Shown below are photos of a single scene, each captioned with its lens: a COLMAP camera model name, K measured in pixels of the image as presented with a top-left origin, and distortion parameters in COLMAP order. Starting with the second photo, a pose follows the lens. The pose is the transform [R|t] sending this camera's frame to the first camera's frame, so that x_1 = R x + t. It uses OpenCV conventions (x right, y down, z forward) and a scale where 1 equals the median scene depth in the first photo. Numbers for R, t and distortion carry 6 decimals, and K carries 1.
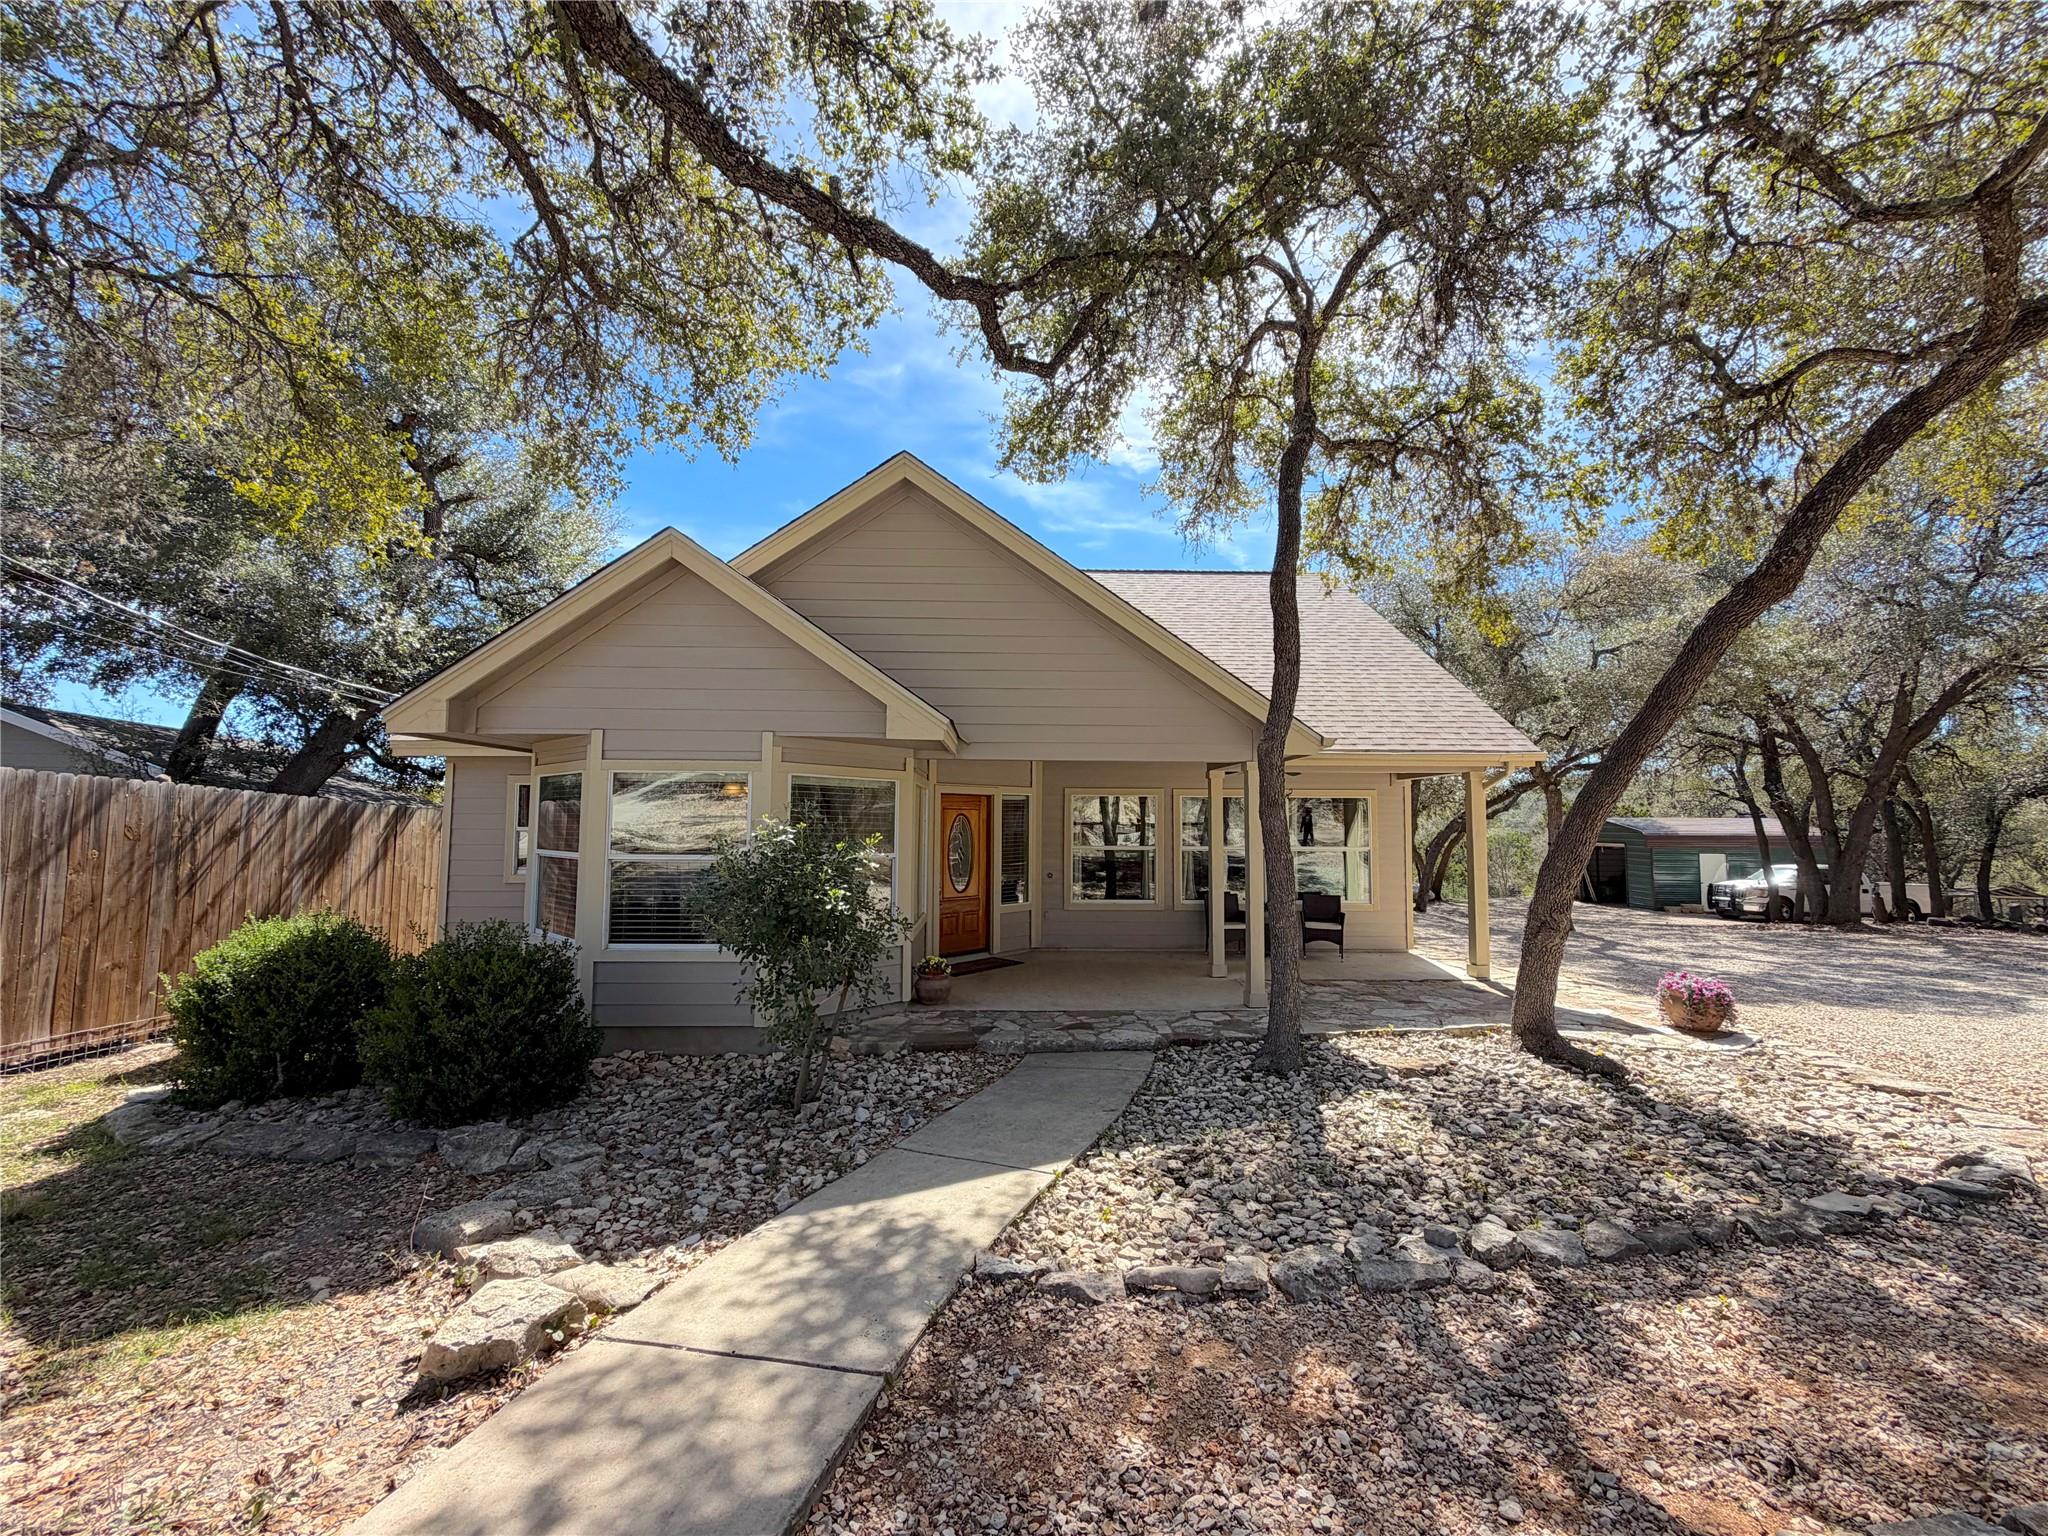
lens RADIAL K [[820.2, 0, 1024.0], [0, 820.2, 768.0], [0, 0, 1]] dist [0.000602, 0.000056]
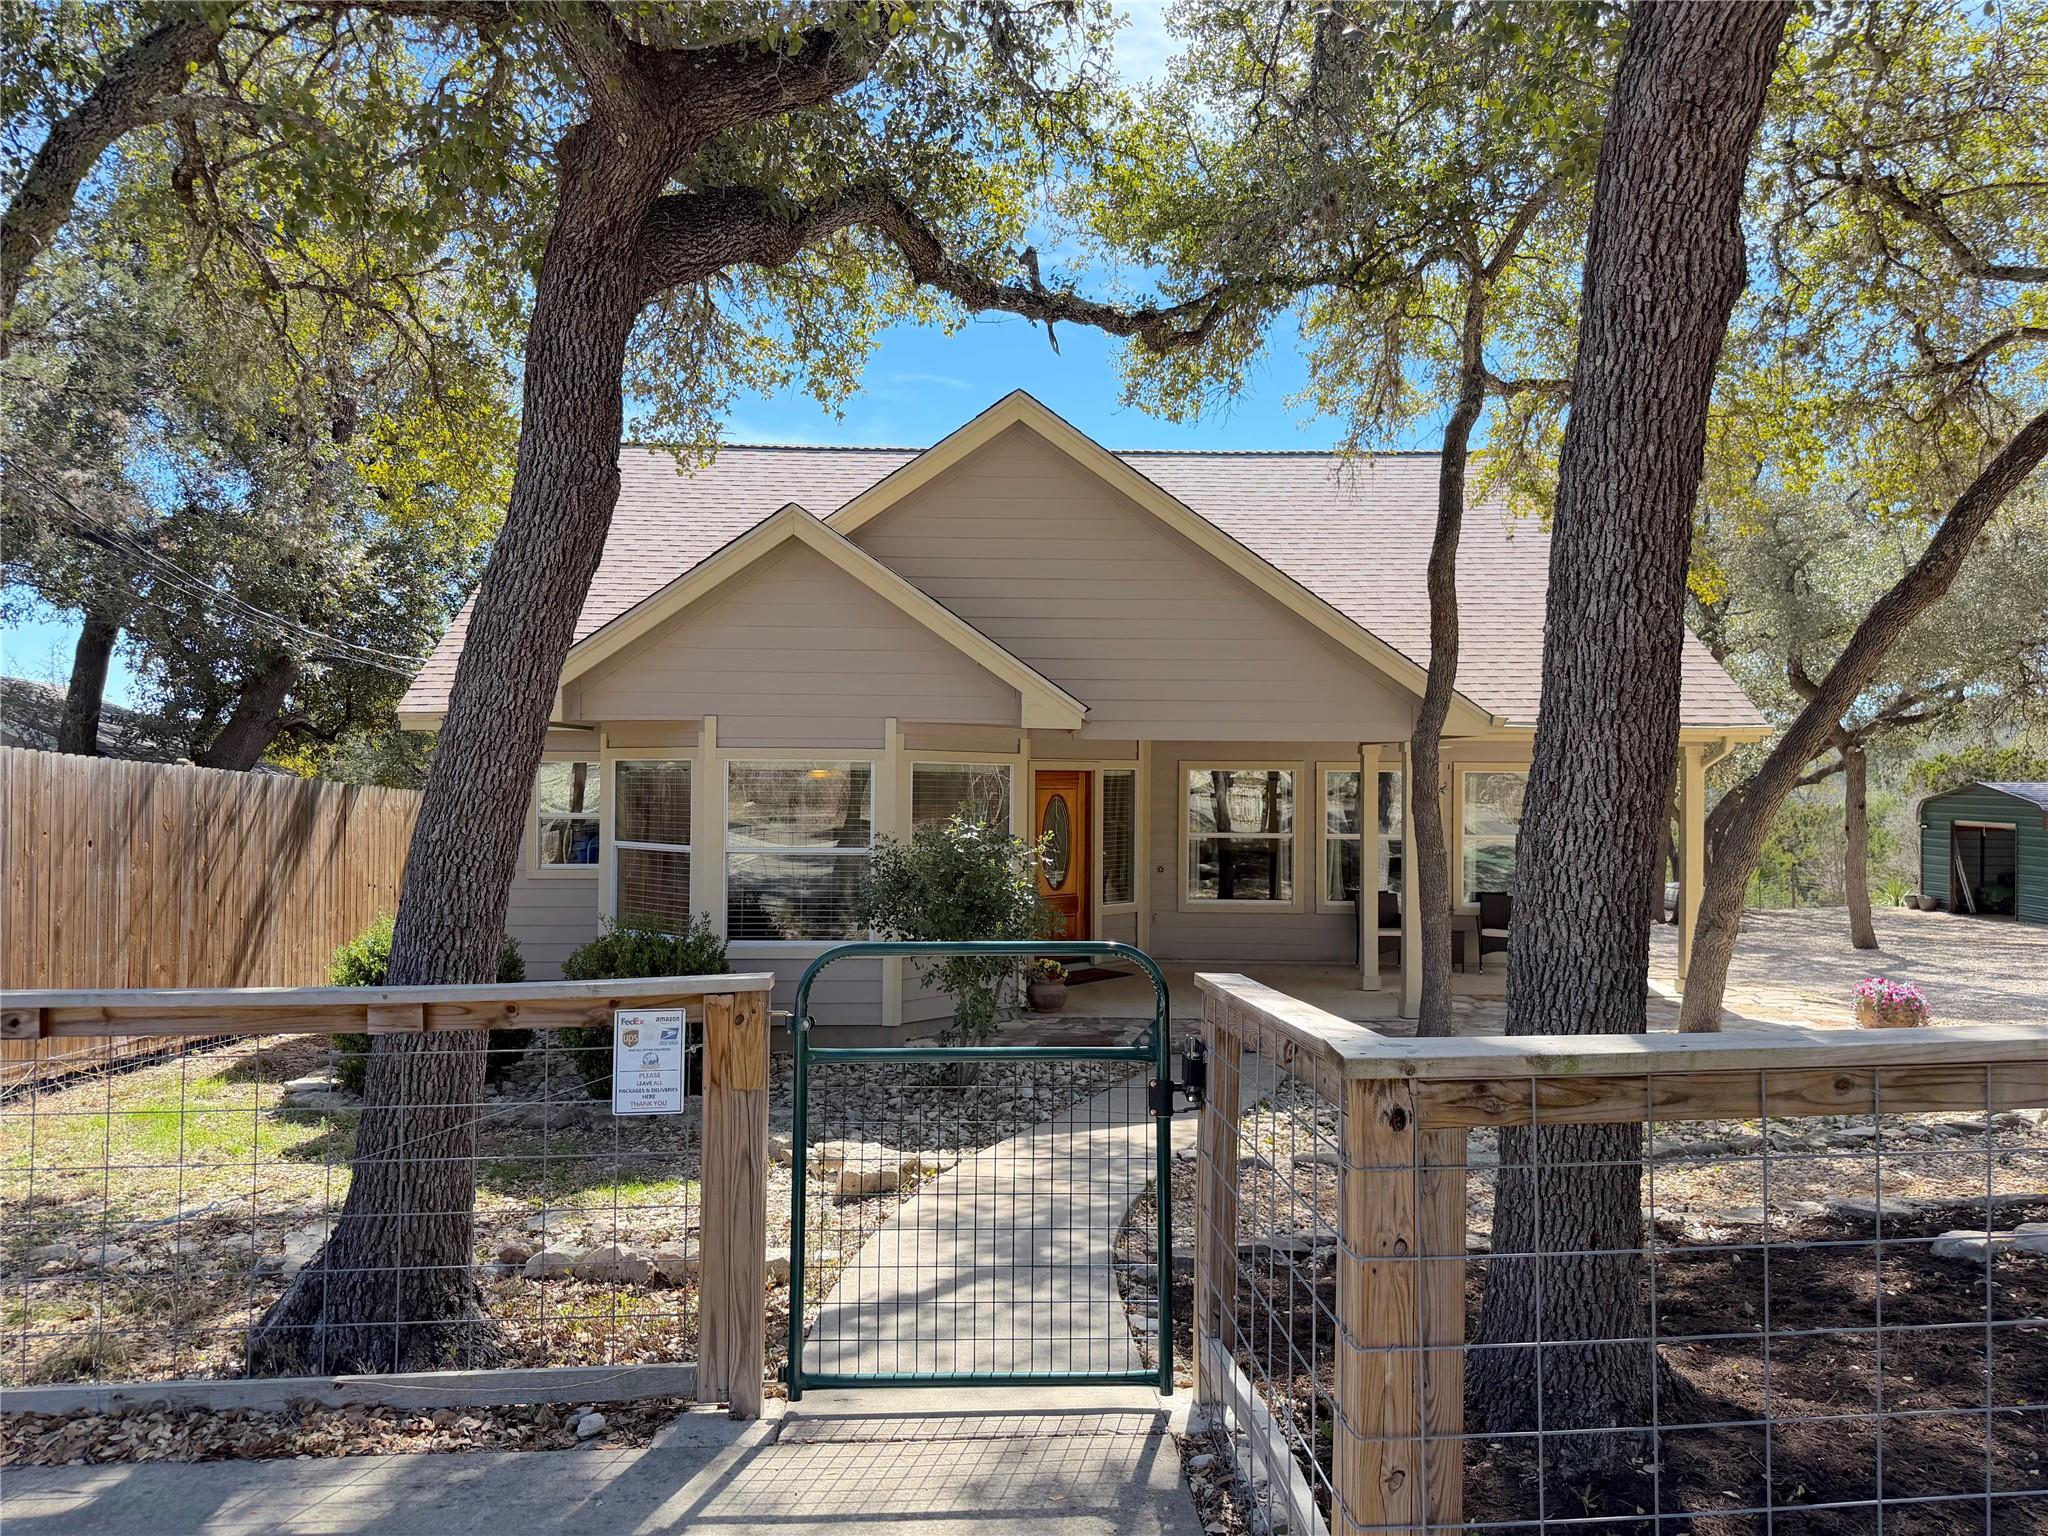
lens RADIAL K [[1408.3, 0, 1024.0], [0, 1408.3, 768.0], [0, 0, 1]] dist [0.063657, -0.000645]
pose [[0.999893, 0.001062, -0.014584, -0.115504], [-0.000178, 0.998171, 0.060452, -0.072600], [0.014621, -0.060443, 0.998065, -0.529303]]
